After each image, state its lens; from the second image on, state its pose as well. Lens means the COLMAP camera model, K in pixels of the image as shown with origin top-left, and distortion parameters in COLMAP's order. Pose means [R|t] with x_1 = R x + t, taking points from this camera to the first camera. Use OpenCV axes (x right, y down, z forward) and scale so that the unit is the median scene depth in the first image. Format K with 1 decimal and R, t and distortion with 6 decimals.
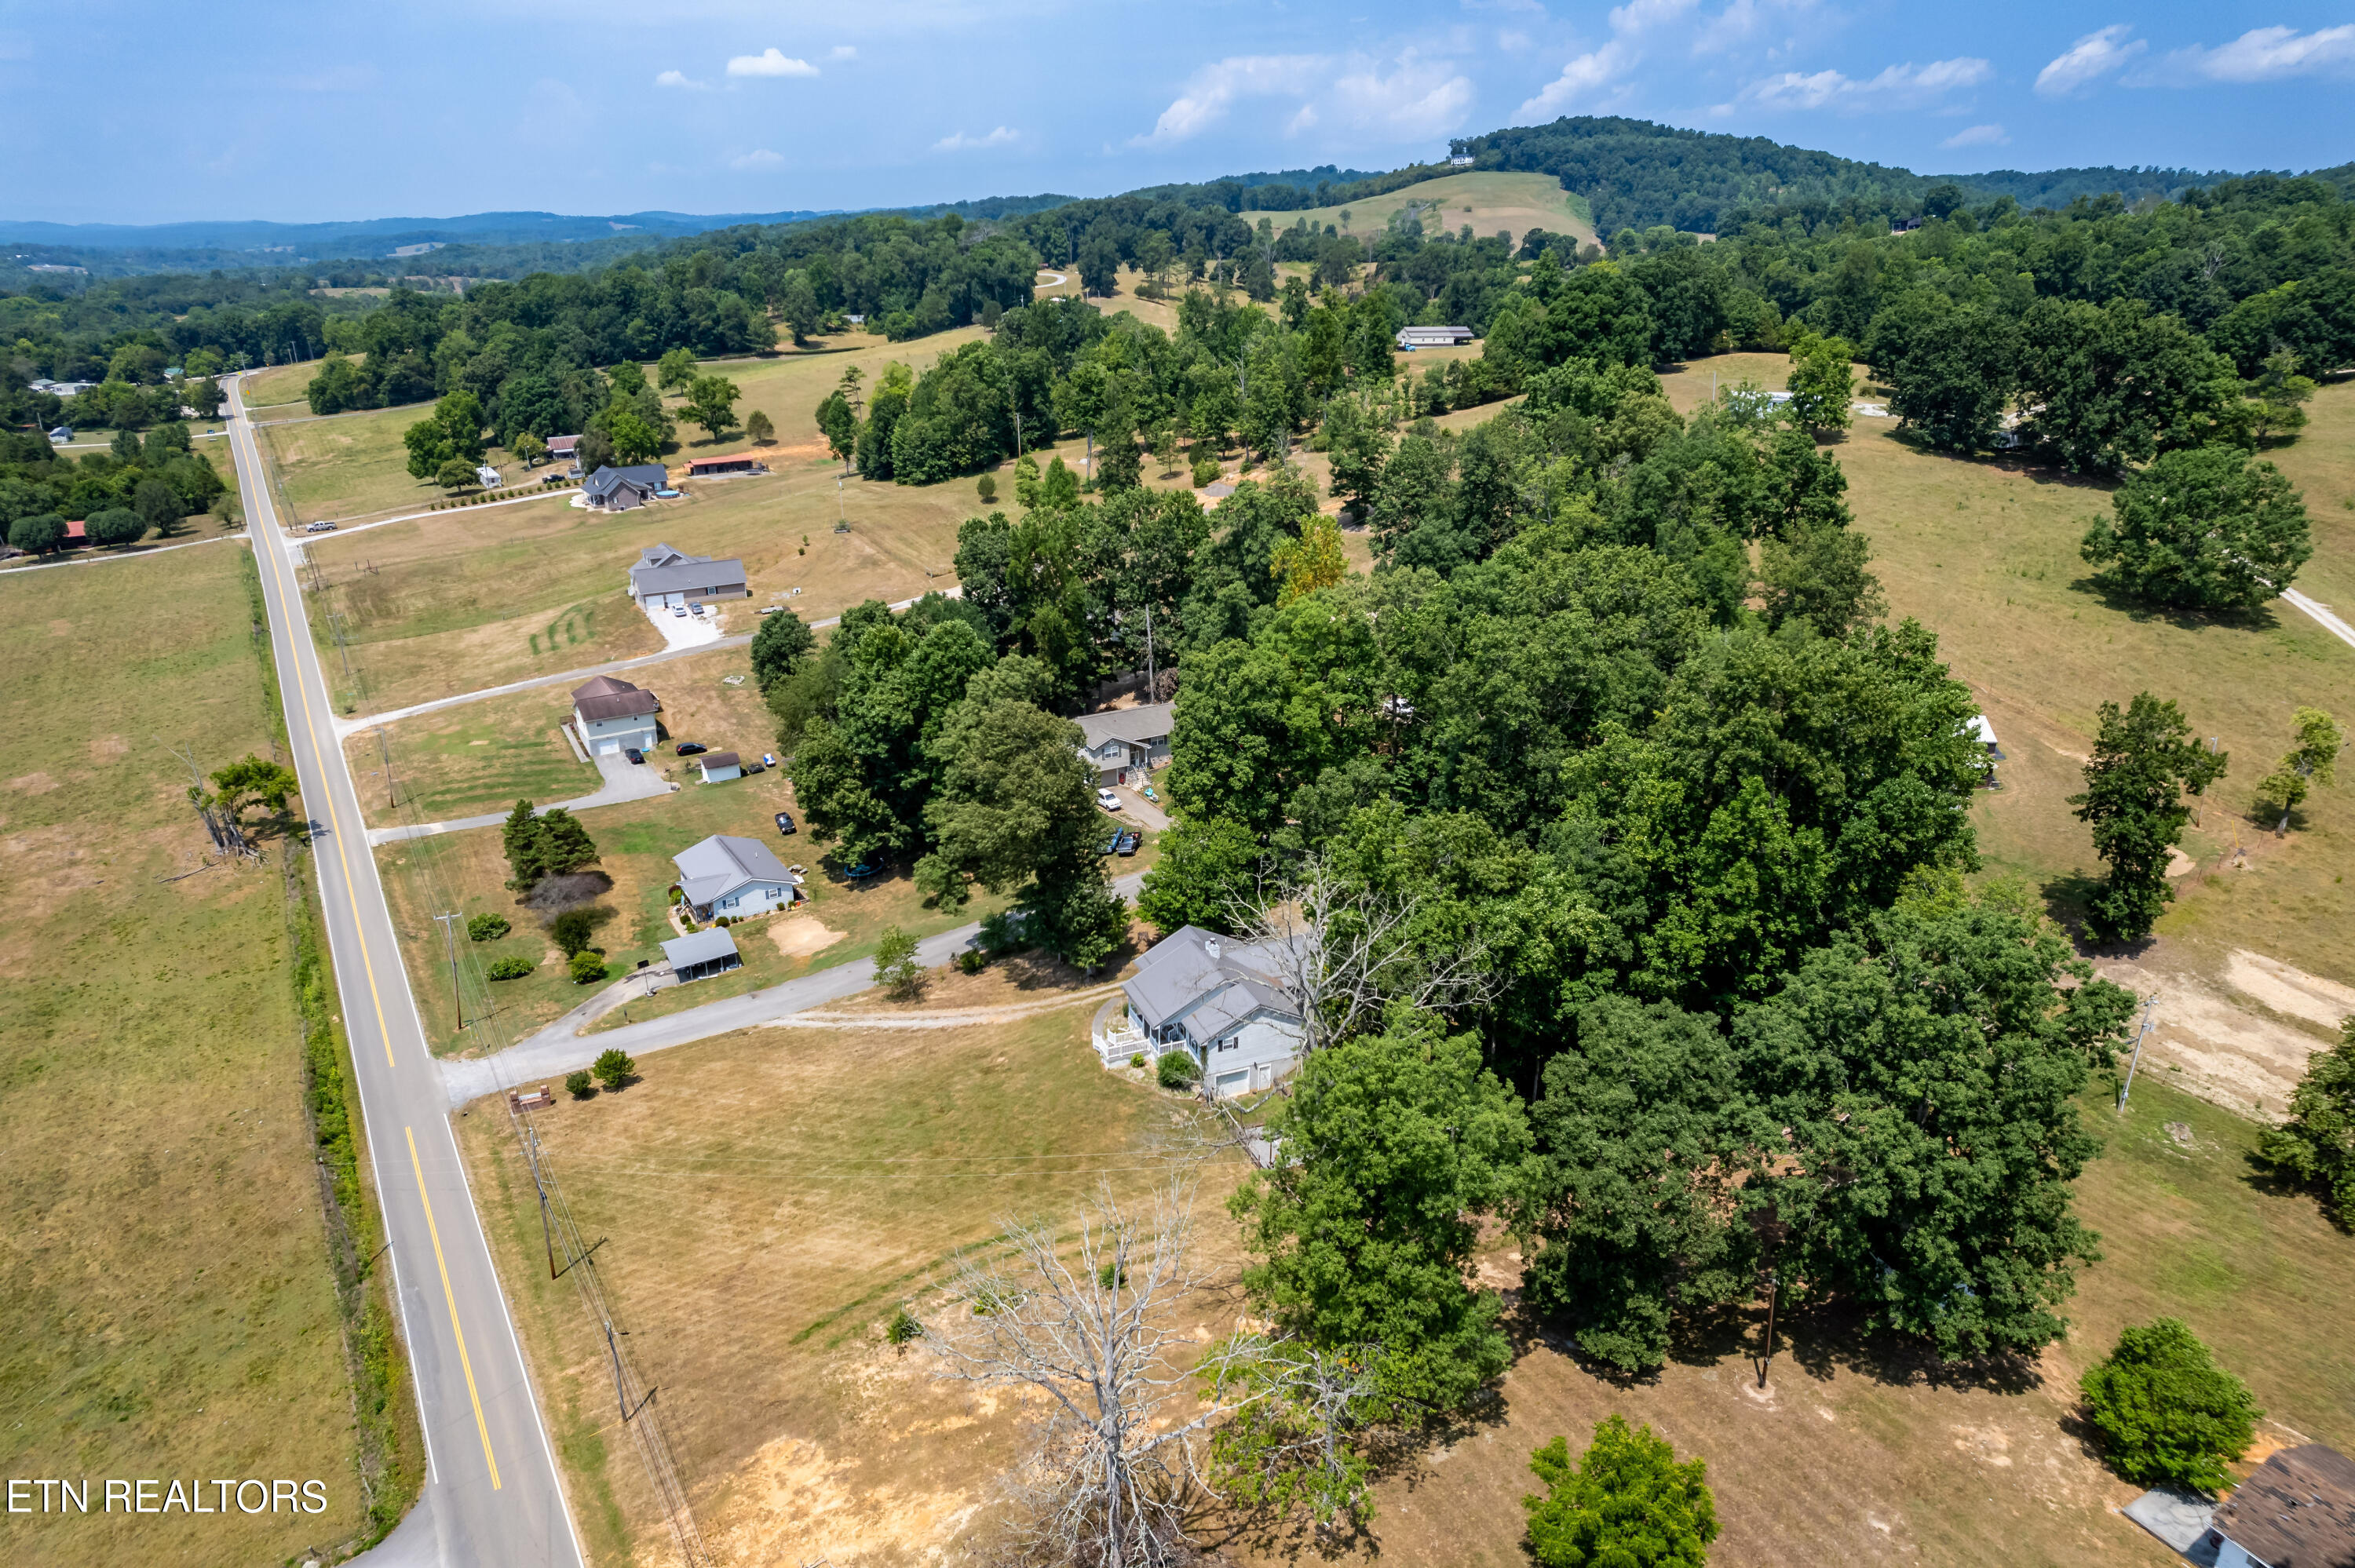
lens RADIAL K [[1519.2, 0, 1178.5], [0, 1519.2, 796.5], [0, 0, 1]] dist [-0.068948, 0.060638]
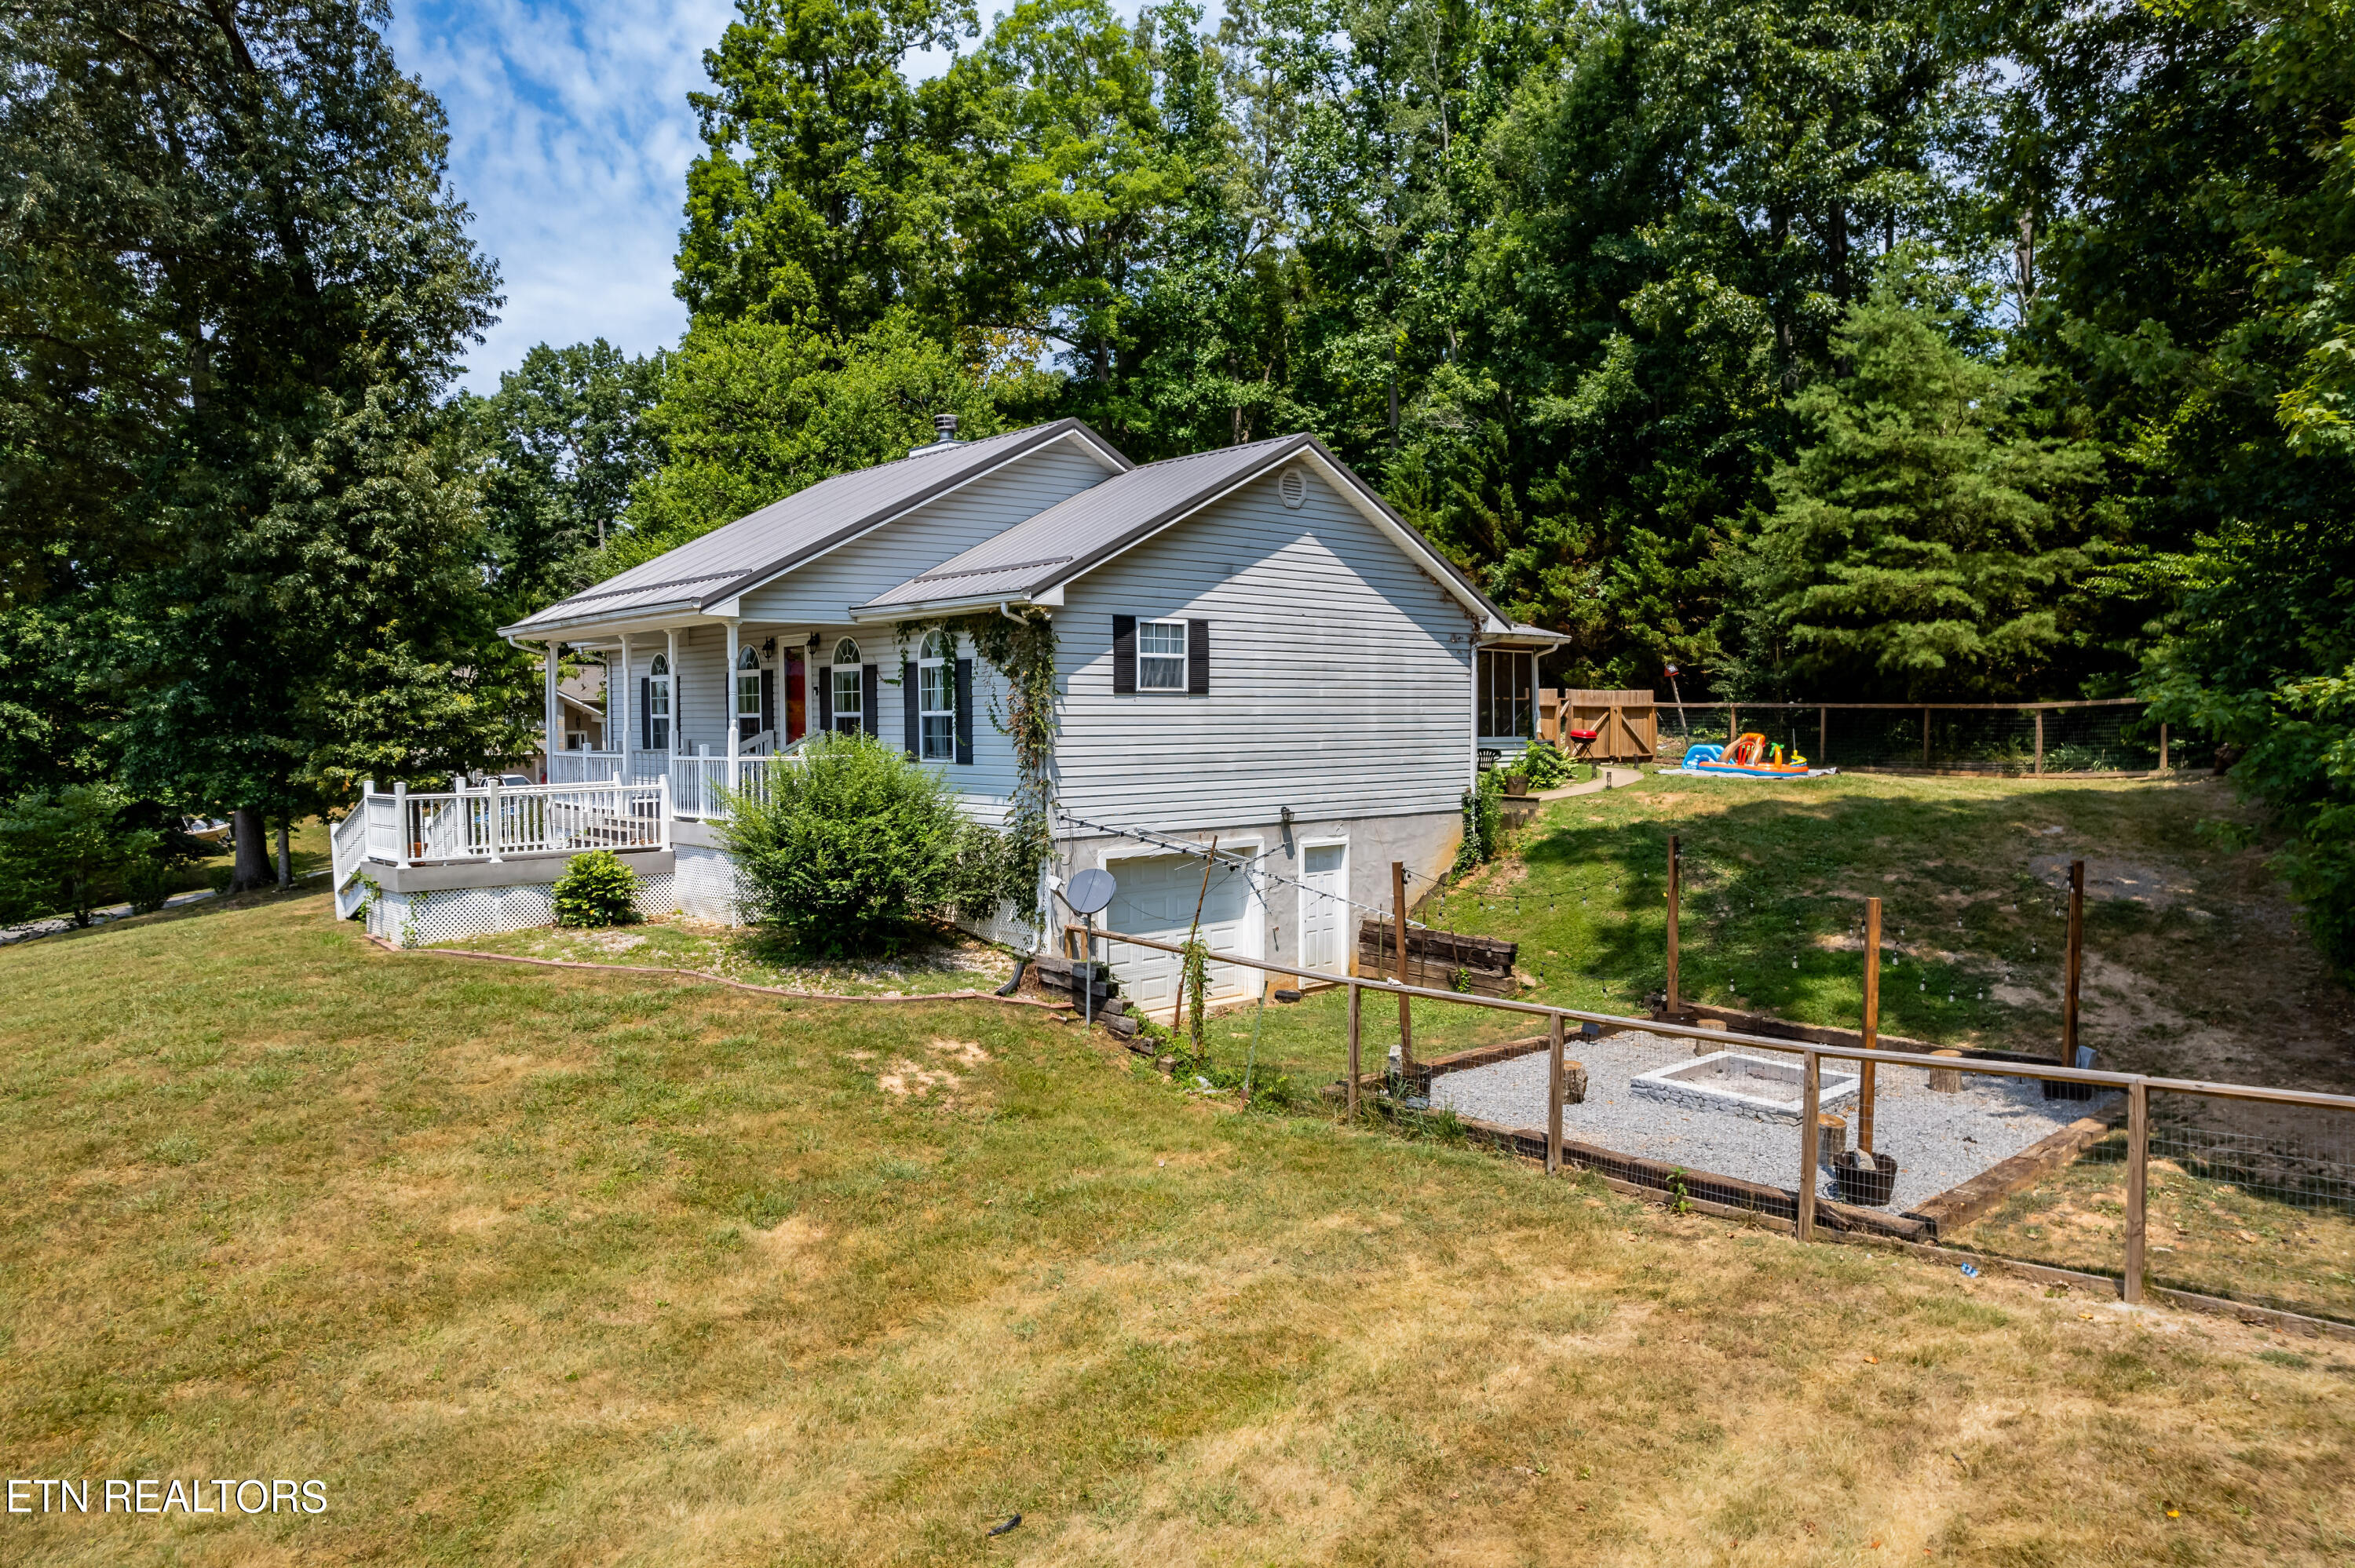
lens RADIAL K [[1519.2, 0, 1174.3], [0, 1519.2, 780.8], [0, 0, 1]] dist [-0.068948, 0.060638]
pose [[0.939635, -0.013914, 0.341894, -0.014659], [0.124408, 0.944685, -0.303468, 0.132713], [-0.318760, 0.327684, 0.889390, 0.493963]]
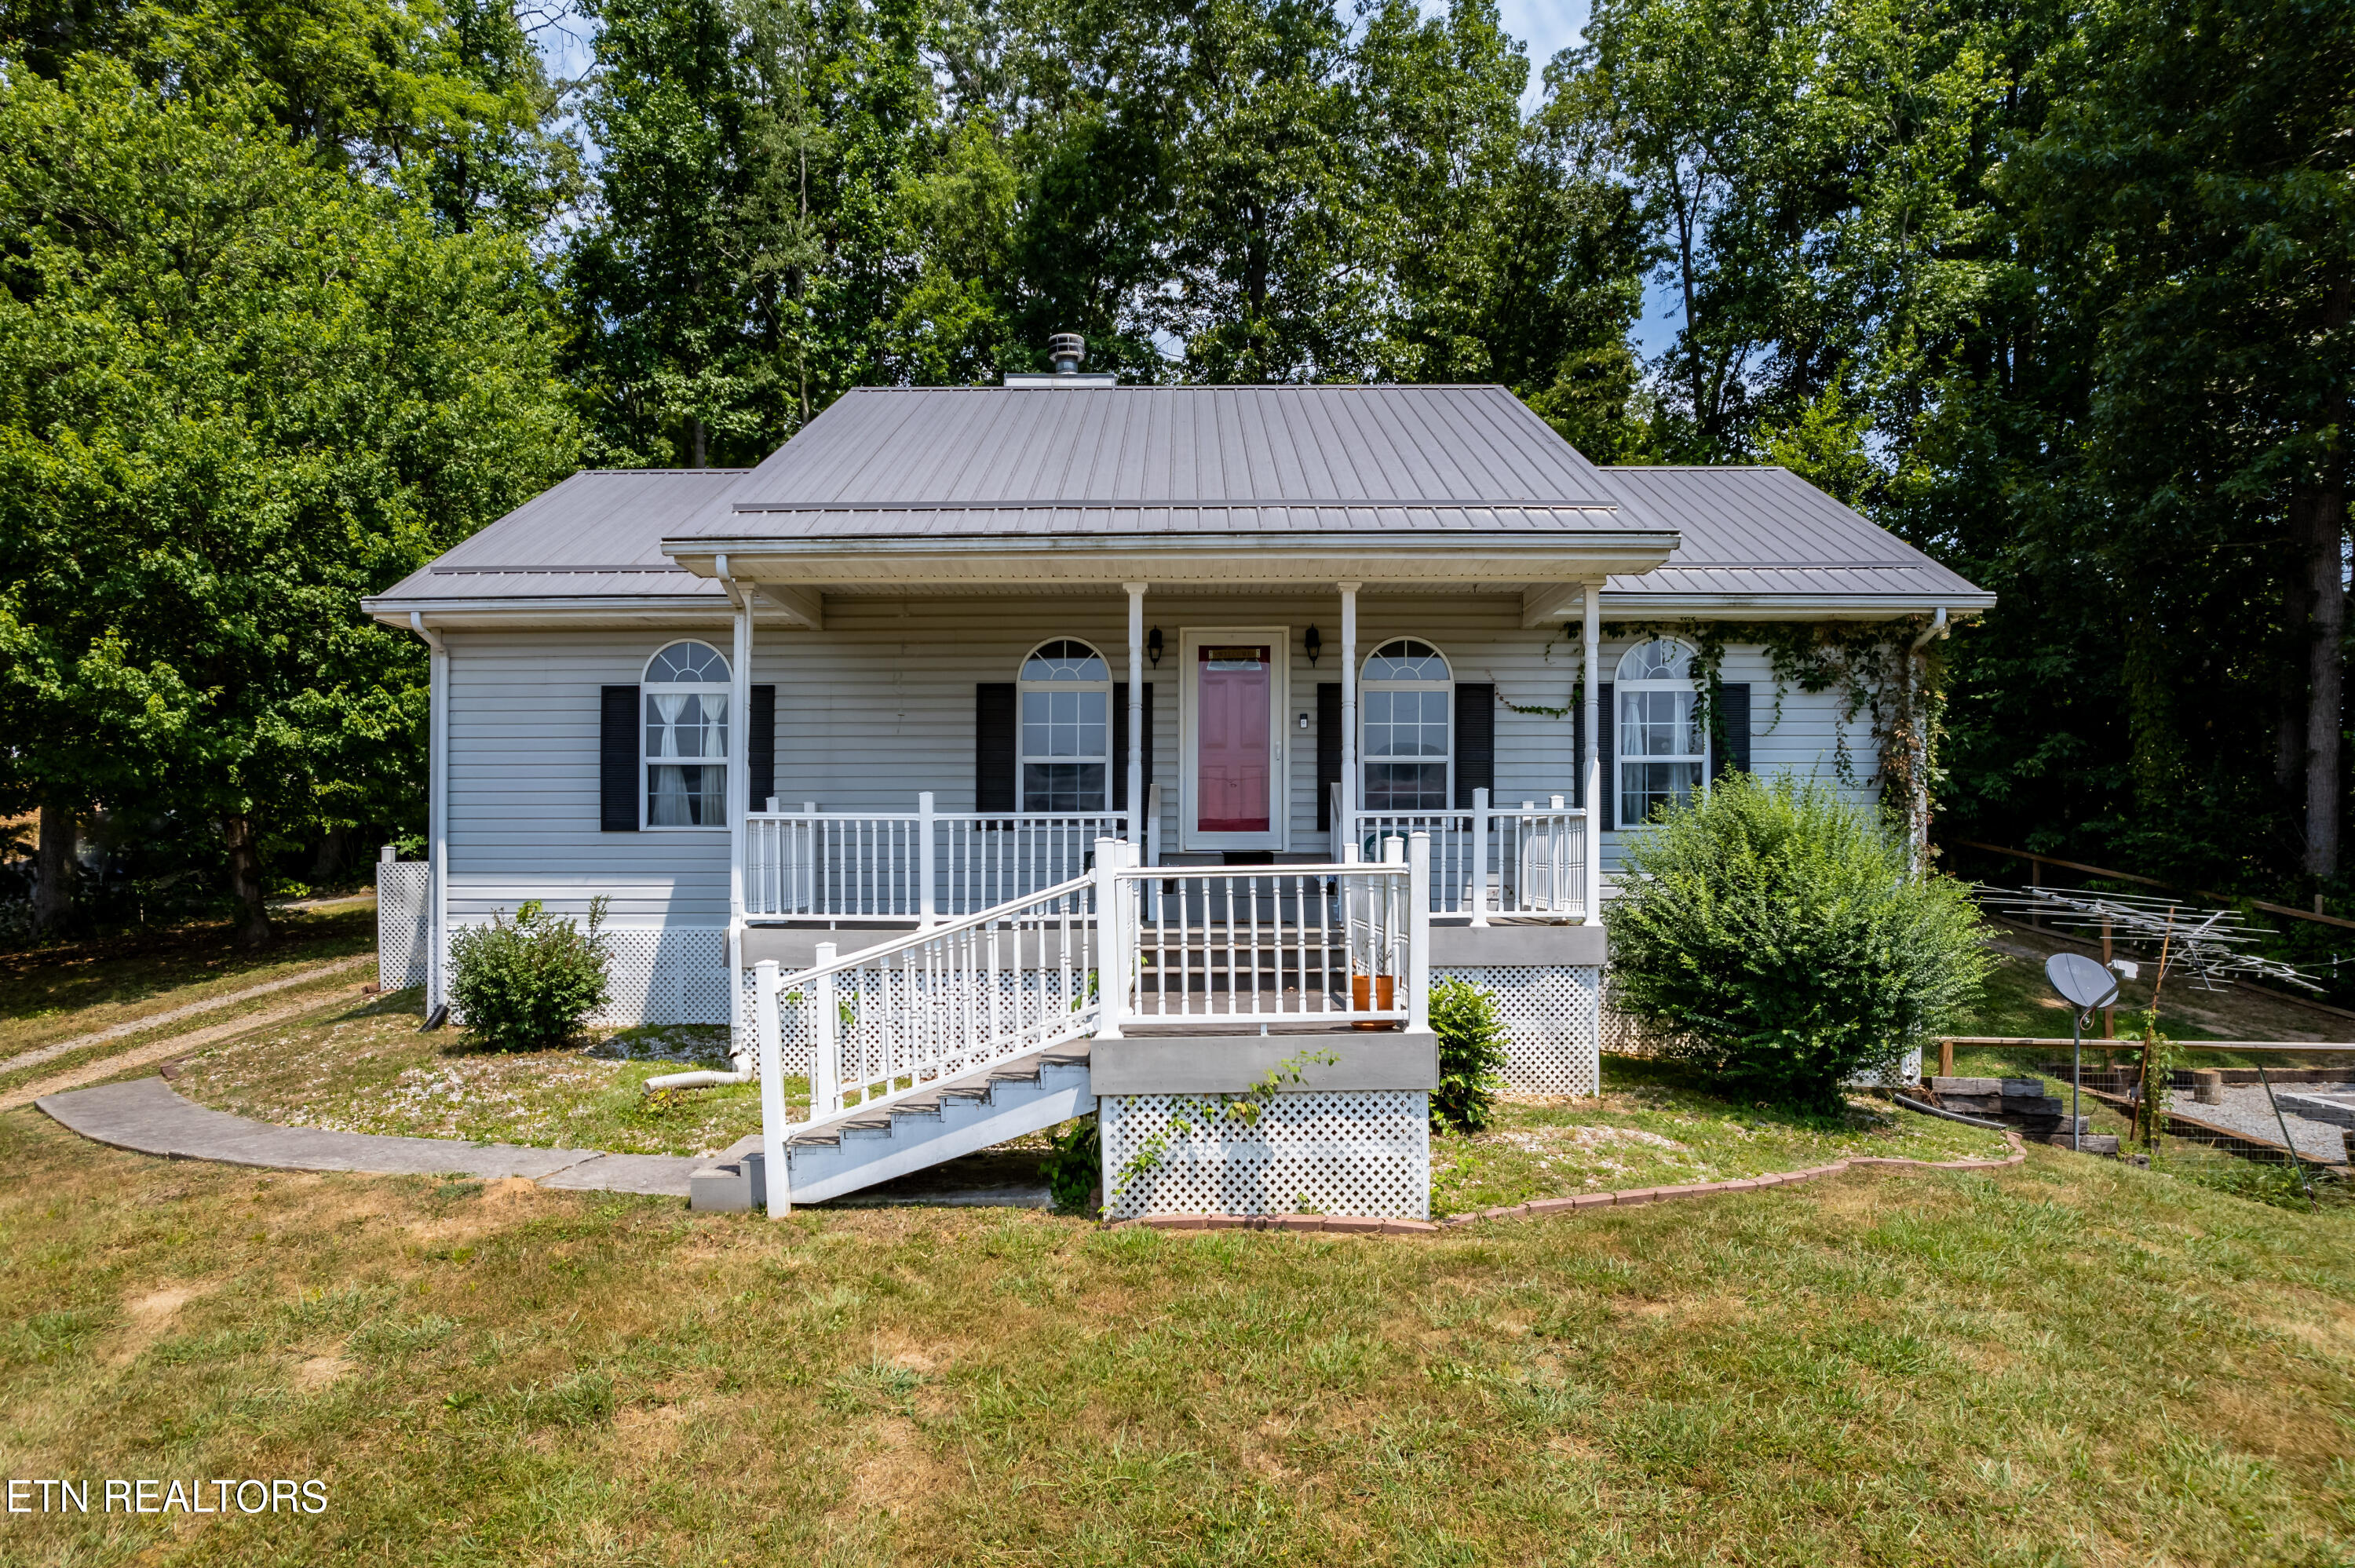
lens RADIAL K [[1519.2, 0, 1175.0], [0, 1519.2, 875.8], [0, 0, 1]] dist [-0.068948, 0.060638]
pose [[0.376726, 0.000046, 0.926325, -0.068577], [0.336508, 0.931676, -0.136901, 0.102512], [-0.863041, 0.363290, 0.350971, 0.585348]]
